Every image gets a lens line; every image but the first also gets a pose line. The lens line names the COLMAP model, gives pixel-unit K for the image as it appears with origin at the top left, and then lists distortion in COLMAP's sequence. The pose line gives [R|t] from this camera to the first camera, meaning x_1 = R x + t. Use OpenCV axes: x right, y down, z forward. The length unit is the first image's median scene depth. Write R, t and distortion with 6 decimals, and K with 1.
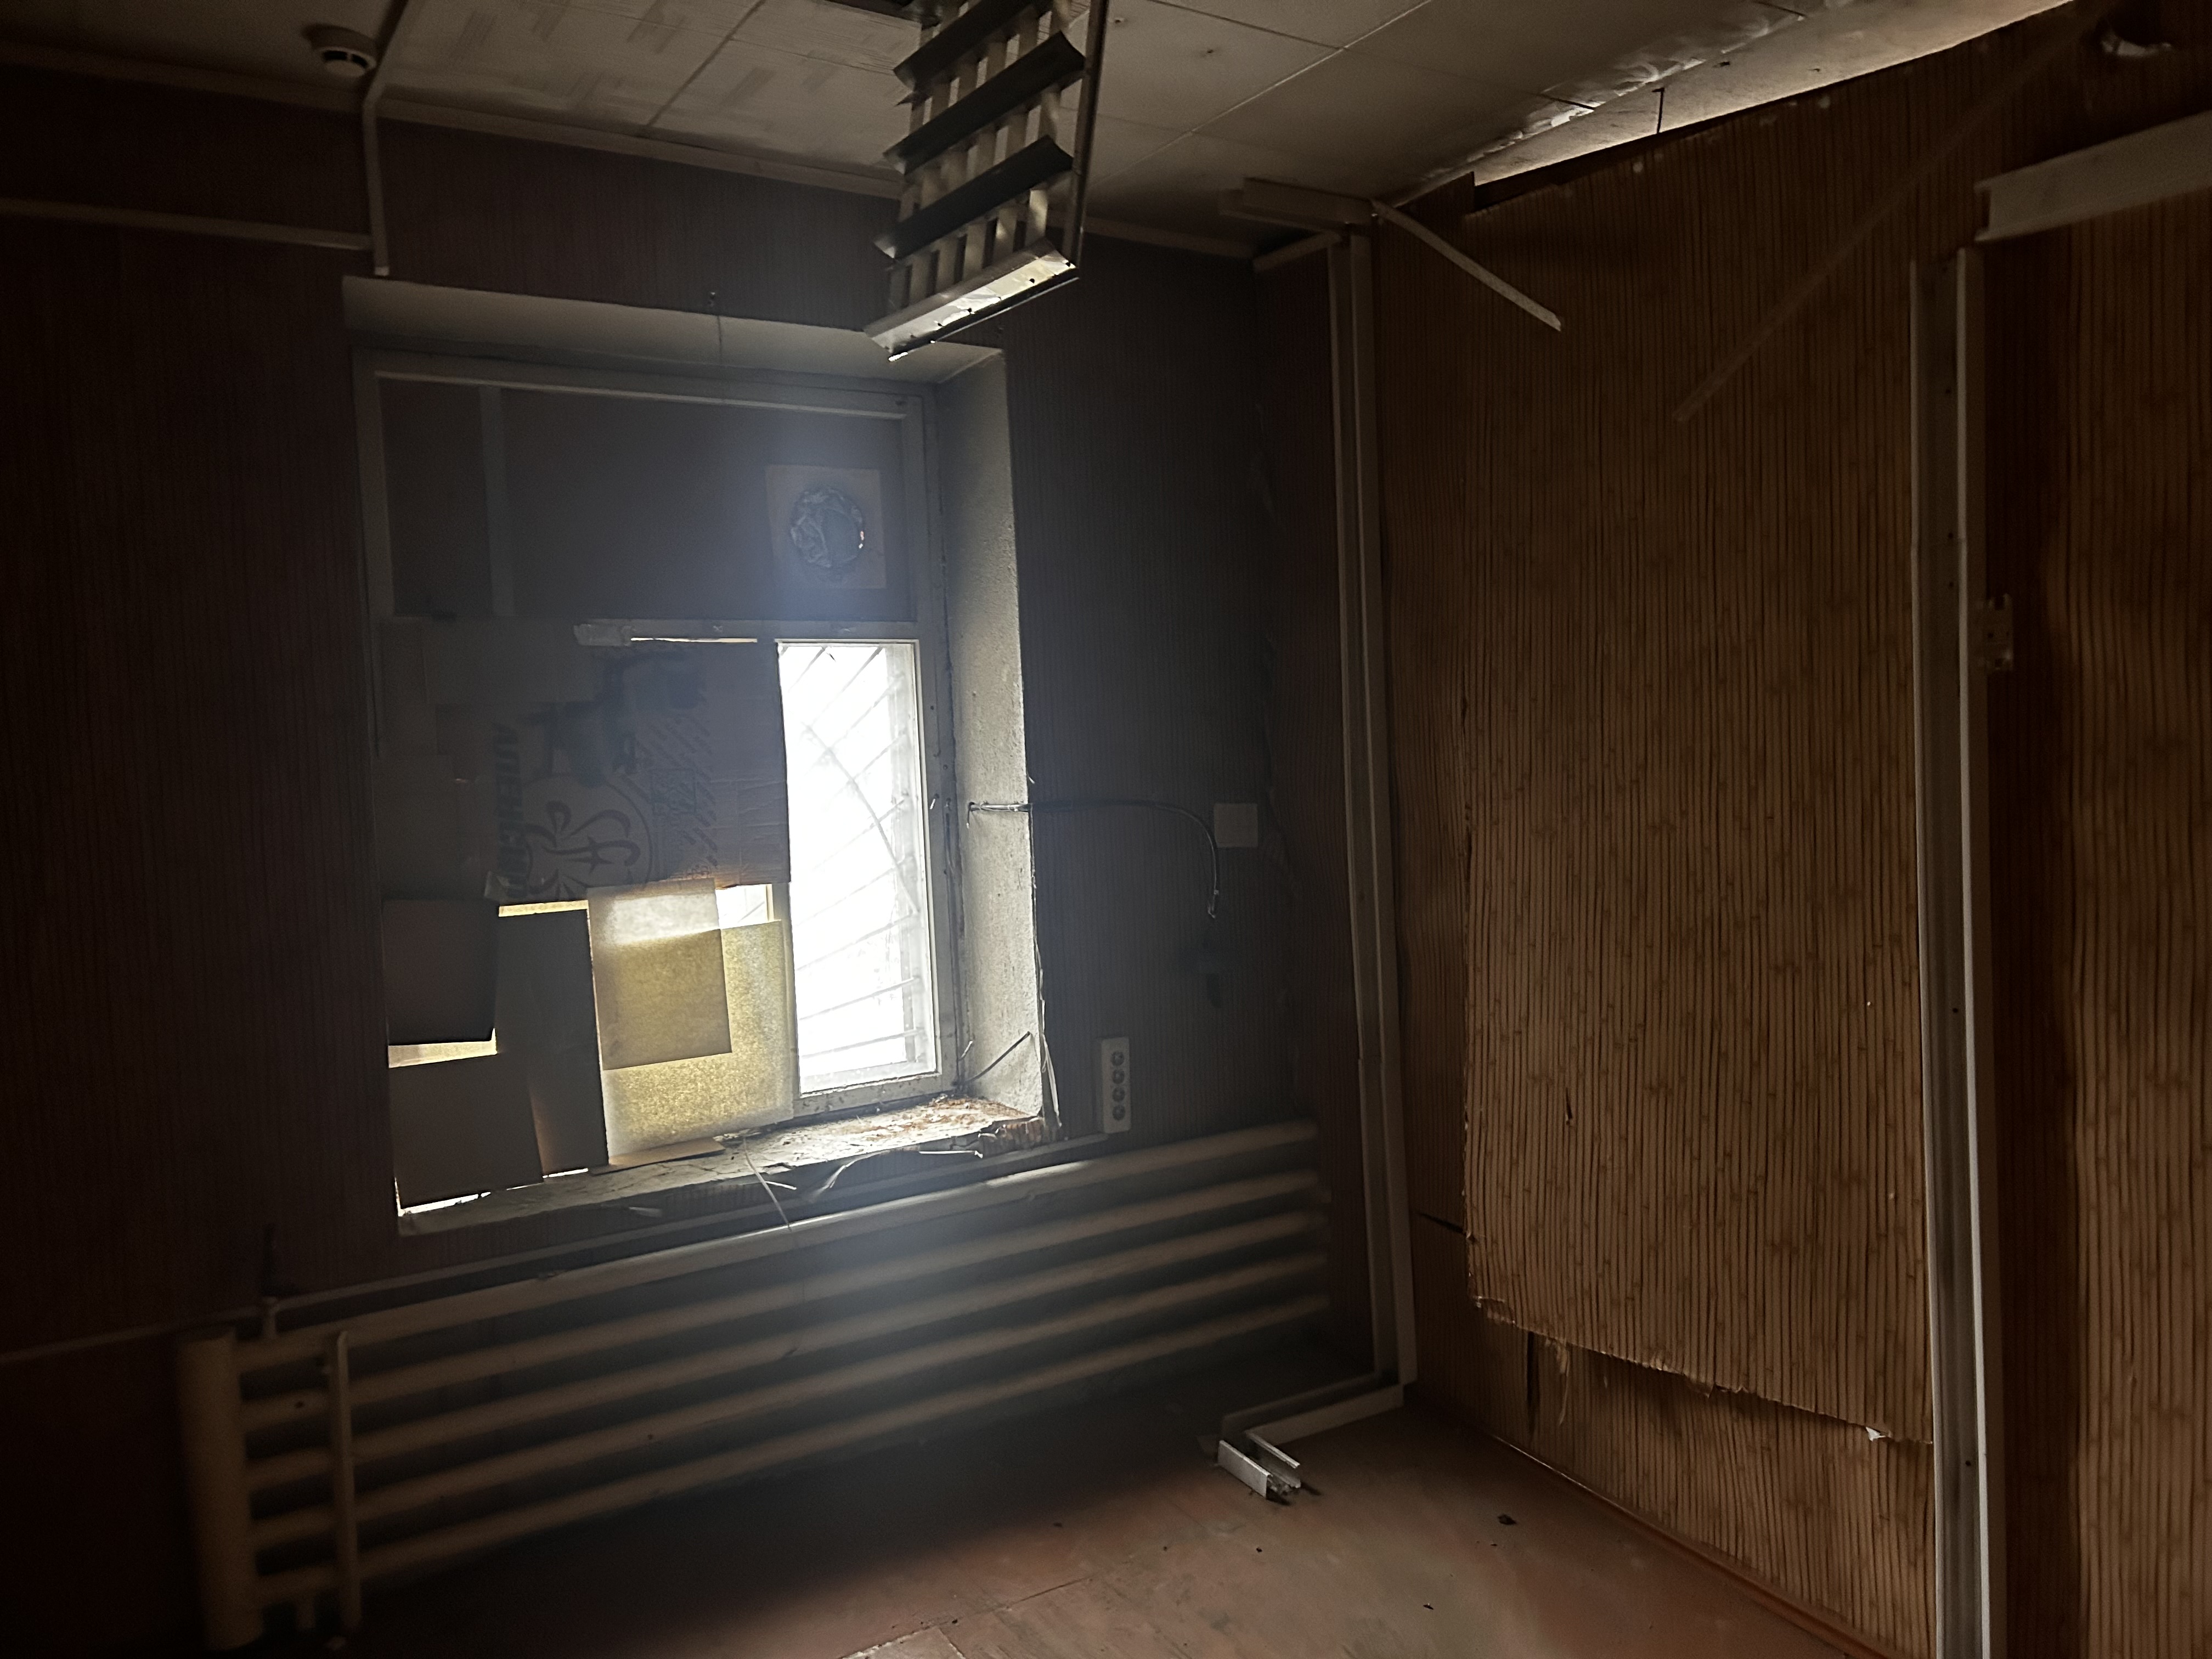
lens RADIAL K [[1697.0, 0, 1189.8], [0, 1697.0, 777.7], [0, 0, 1]] dist [0.076998, -0.108014]
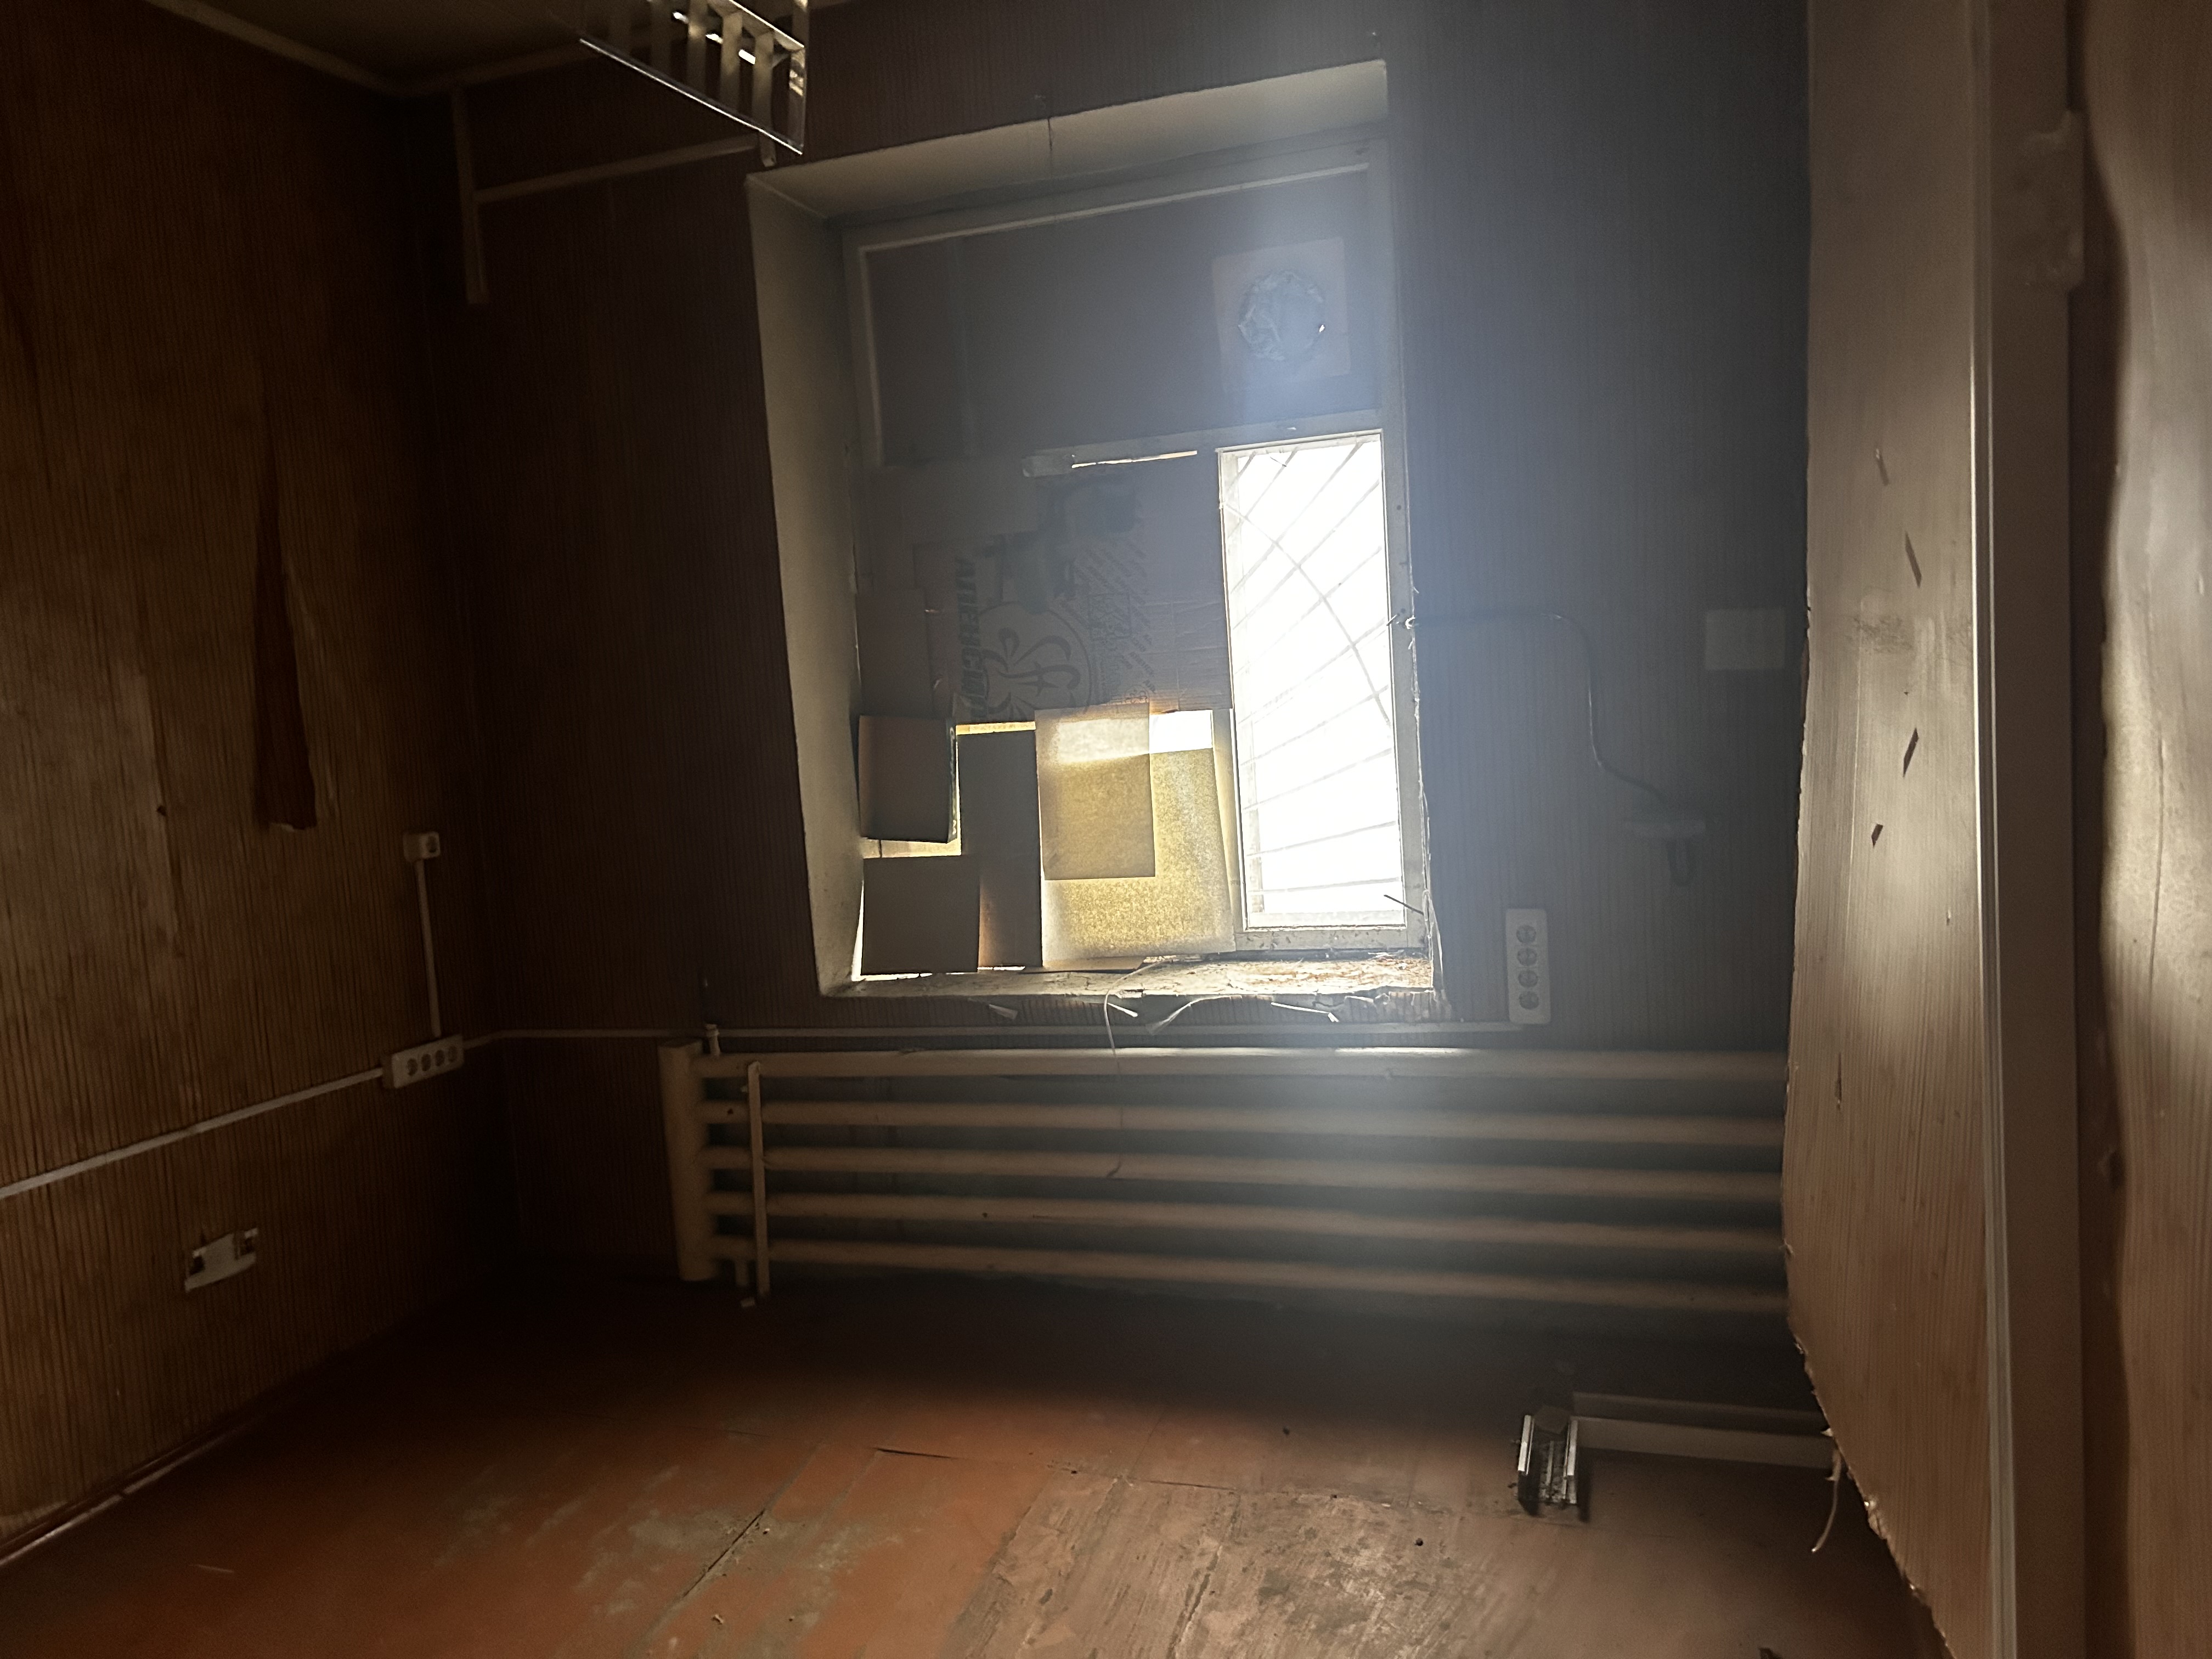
lens RADIAL K [[1697.0, 0, 1095.7], [0, 1697.0, 819.3], [0, 0, 1]] dist [0.076998, -0.108014]
pose [[0.613688, 0.072709, -0.786194, 0.497635], [0.032925, 0.992528, 0.117491, 0.009123], [0.788862, -0.097988, 0.606708, 0.375605]]
